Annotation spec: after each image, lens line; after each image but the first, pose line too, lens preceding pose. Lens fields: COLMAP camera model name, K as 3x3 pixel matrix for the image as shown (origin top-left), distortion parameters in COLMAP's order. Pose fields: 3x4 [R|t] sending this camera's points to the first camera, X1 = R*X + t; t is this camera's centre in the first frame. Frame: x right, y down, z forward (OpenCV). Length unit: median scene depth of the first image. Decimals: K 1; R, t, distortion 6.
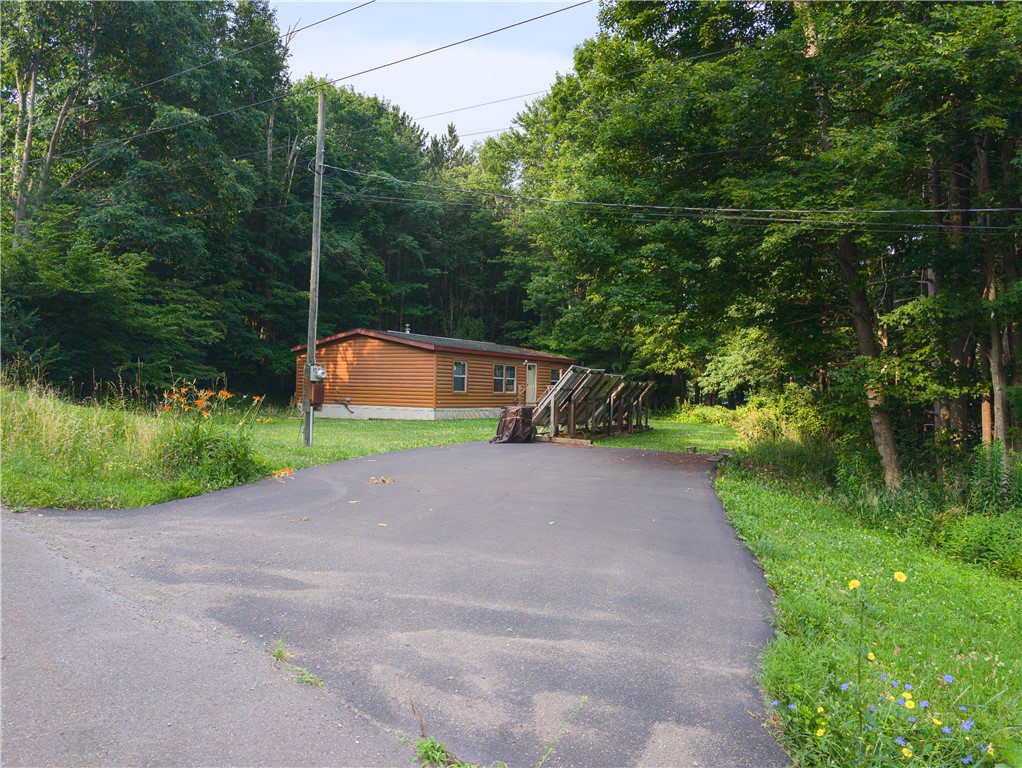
lens RADIAL K [[748.9, 0, 526.0], [0, 748.9, 386.4], [0, 0, 1]] dist [-0.004570, -0.002330]
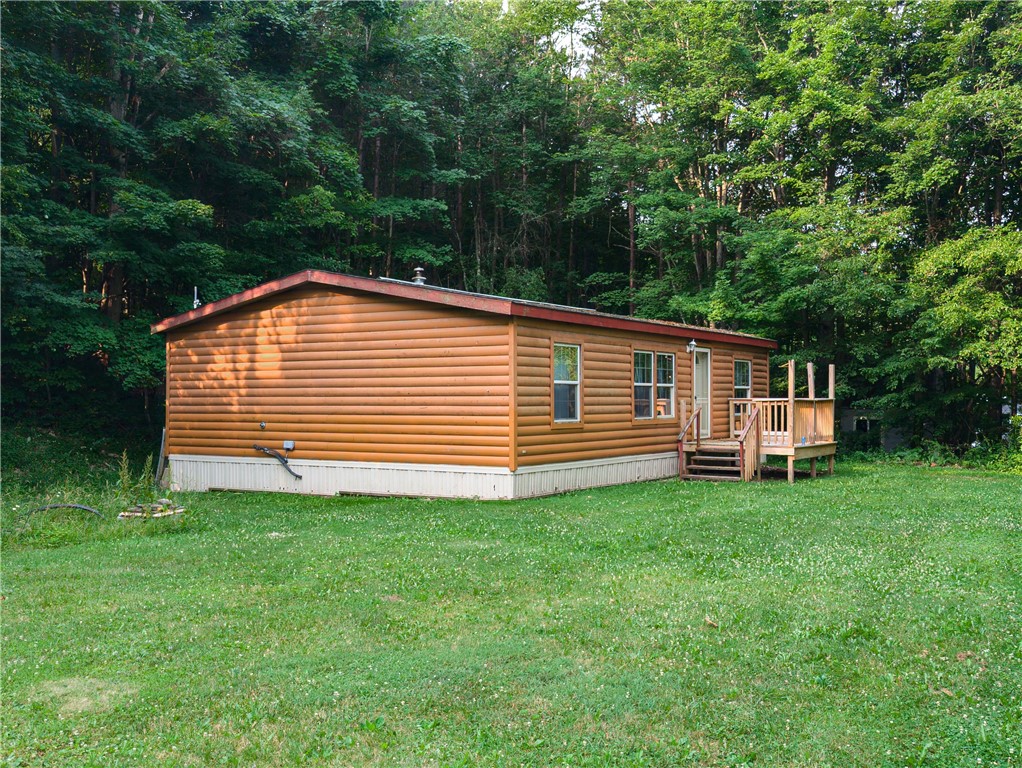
lens RADIAL K [[1026.9, 0, 511.0], [0, 1026.9, 384.0], [0, 0, 1]] dist [-0.007056, -0.006179]
pose [[0.999486, -0.022021, -0.023286, -0.093227], [0.021868, 0.999738, -0.006794, -0.008629], [0.023430, 0.006281, 0.999706, 0.403411]]
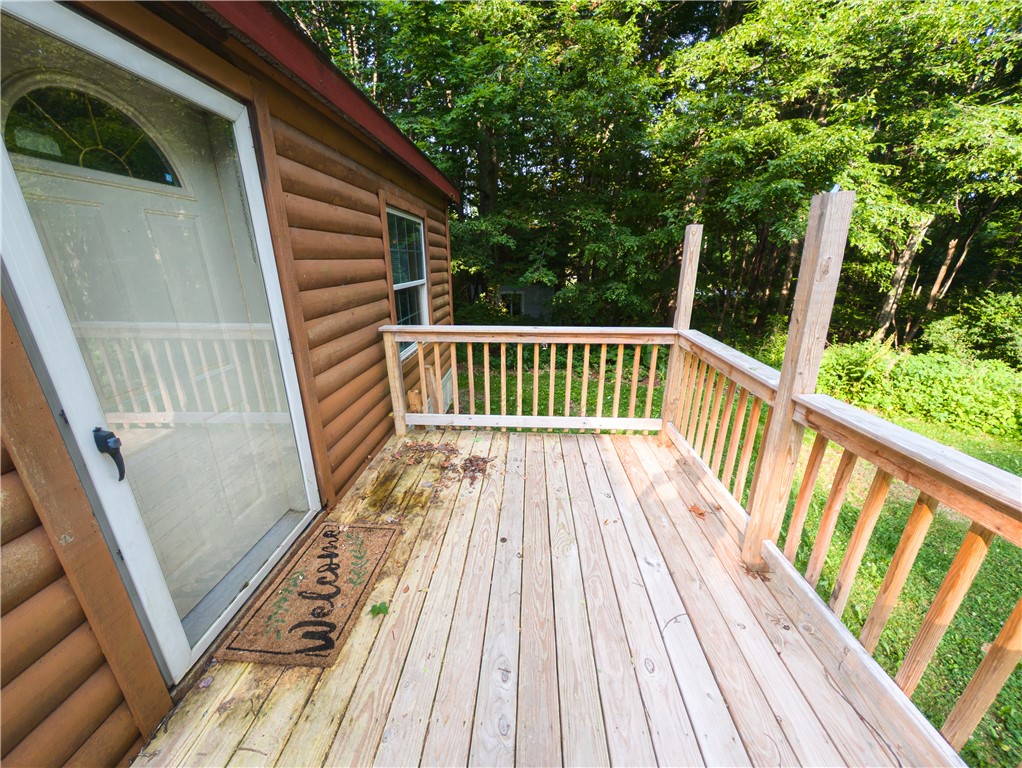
lens RADIAL K [[369.0, 0, 517.9], [0, 369.0, 377.2], [0, 0, 1]] dist [-0.001001, -0.000055]
pose [[0.870855, -0.167397, 0.462158, 0.017938], [0.011704, 0.947020, 0.320963, -0.015586], [-0.491401, -0.274103, 0.826676, 0.980158]]
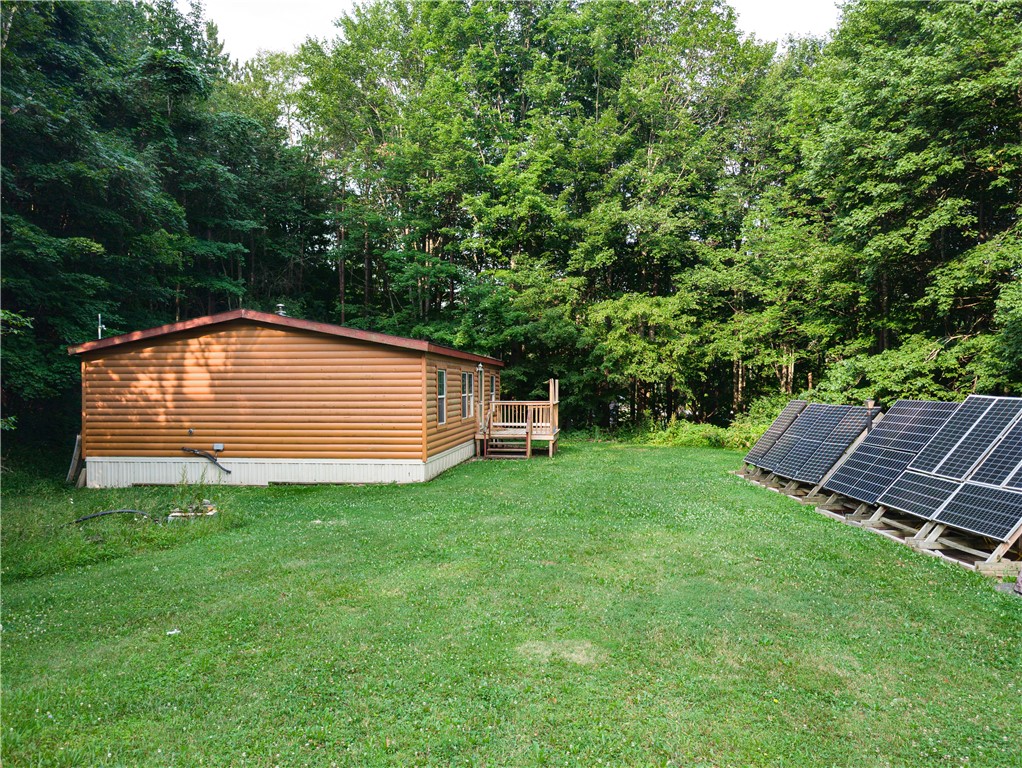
lens RADIAL K [[747.2, 0, 511.0], [0, 747.2, 384.0], [0, 0, 1]] dist [-0.004296, 0.002430]
pose [[0.910164, -0.022377, 0.413644, -0.242342], [0.018002, 0.999733, 0.014473, -0.027005], [-0.413857, -0.005726, 0.910324, 0.411014]]
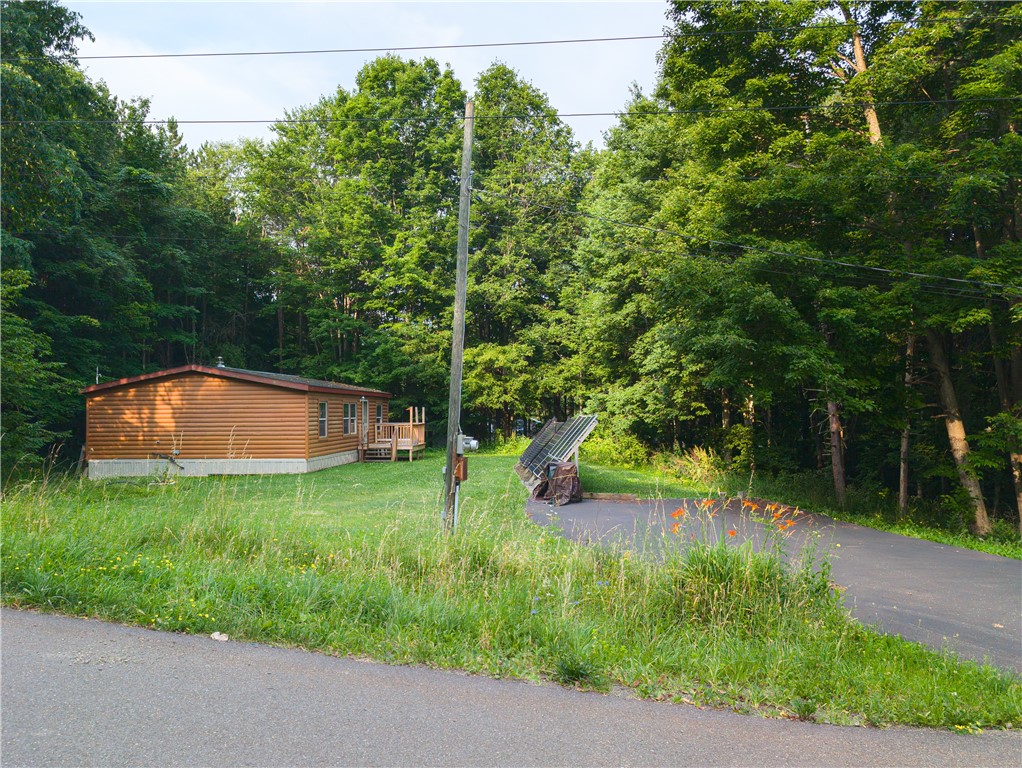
lens RADIAL K [[747.2, 0, 511.0], [0, 747.2, 384.0], [0, 0, 1]] dist [-0.004296, 0.002430]
pose [[0.887152, -0.012195, 0.461316, -0.262476], [0.023930, 0.999522, -0.019595, -0.028906], [-0.460856, 0.028423, 0.887019, 0.107316]]
